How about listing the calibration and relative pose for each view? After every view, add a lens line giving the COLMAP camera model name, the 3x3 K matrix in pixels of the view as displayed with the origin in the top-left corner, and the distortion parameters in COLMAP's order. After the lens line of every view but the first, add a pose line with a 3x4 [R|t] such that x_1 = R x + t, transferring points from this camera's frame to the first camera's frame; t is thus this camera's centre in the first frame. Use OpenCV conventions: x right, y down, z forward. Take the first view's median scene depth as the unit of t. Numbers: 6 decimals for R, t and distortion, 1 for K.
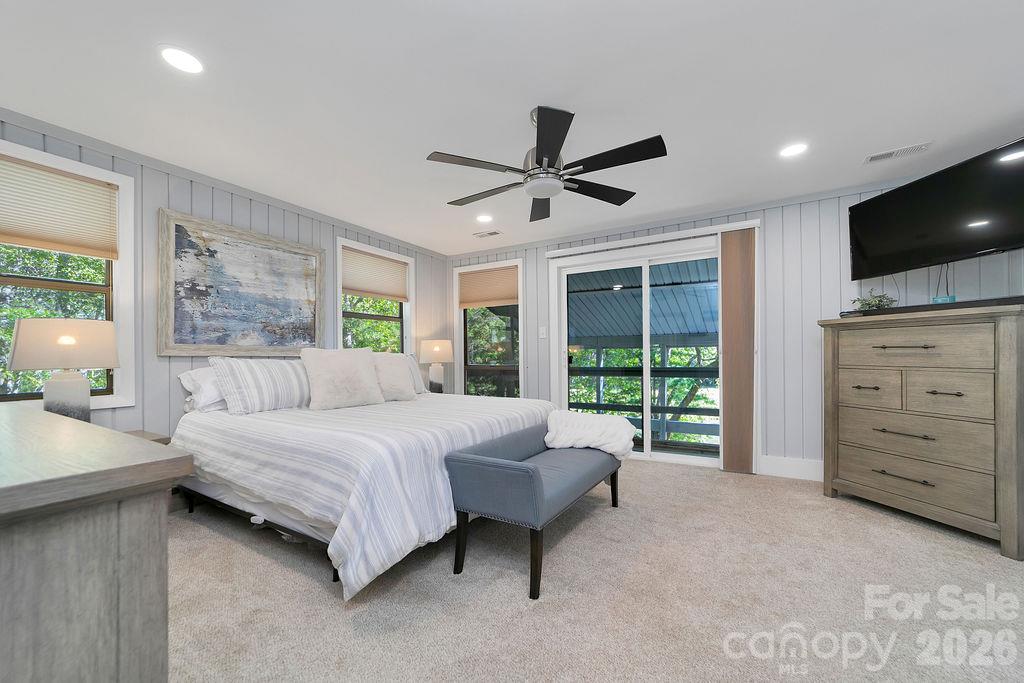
lens RADIAL K [[396.8, 0, 526.1], [0, 396.8, 356.4], [0, 0, 1]] dist [-0.007545, 0.002223]
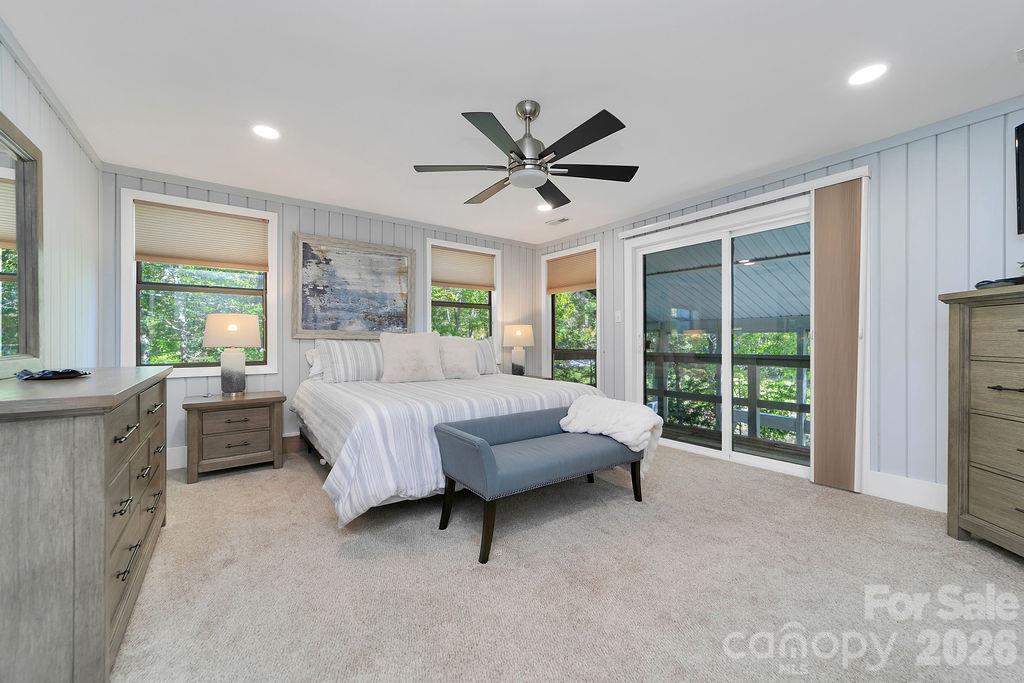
lens RADIAL K [[396.8, 0, 518.6], [0, 396.8, 343.2], [0, 0, 1]] dist [-0.007545, 0.002223]
pose [[0.920514, 0.009884, -0.390584, 0.329929], [-0.007256, 0.999940, 0.008204, -0.001338], [0.390642, -0.004718, 0.920531, 0.023250]]
